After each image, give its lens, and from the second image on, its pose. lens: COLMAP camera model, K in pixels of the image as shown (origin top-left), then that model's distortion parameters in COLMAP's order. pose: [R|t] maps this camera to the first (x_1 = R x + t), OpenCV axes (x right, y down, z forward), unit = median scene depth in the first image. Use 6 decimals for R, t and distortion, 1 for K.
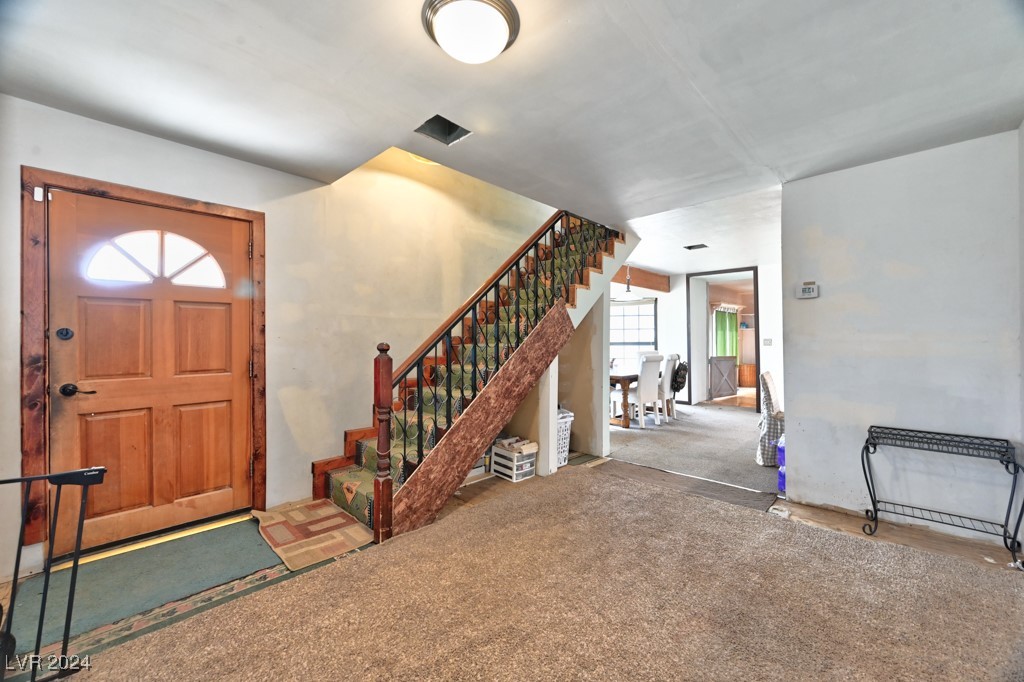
lens RADIAL K [[401.8, 0, 516.4], [0, 401.8, 337.6], [0, 0, 1]] dist [-0.000233, 0.000059]
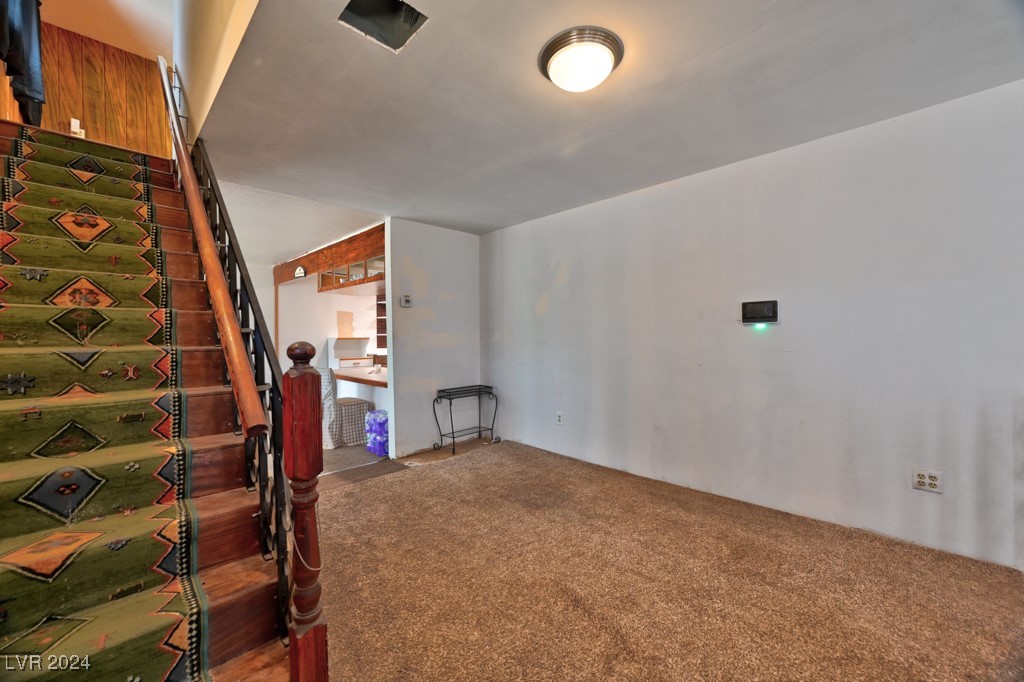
lens RADIAL K [[401.8, 0, 516.4], [0, 401.8, 337.6], [0, 0, 1]] dist [-0.000233, 0.000059]
pose [[0.019009, -0.001496, 0.999818, -0.772420], [0.000729, 0.999999, 0.001482, 0.006713], [-0.999819, 0.000701, 0.019010, 0.706549]]
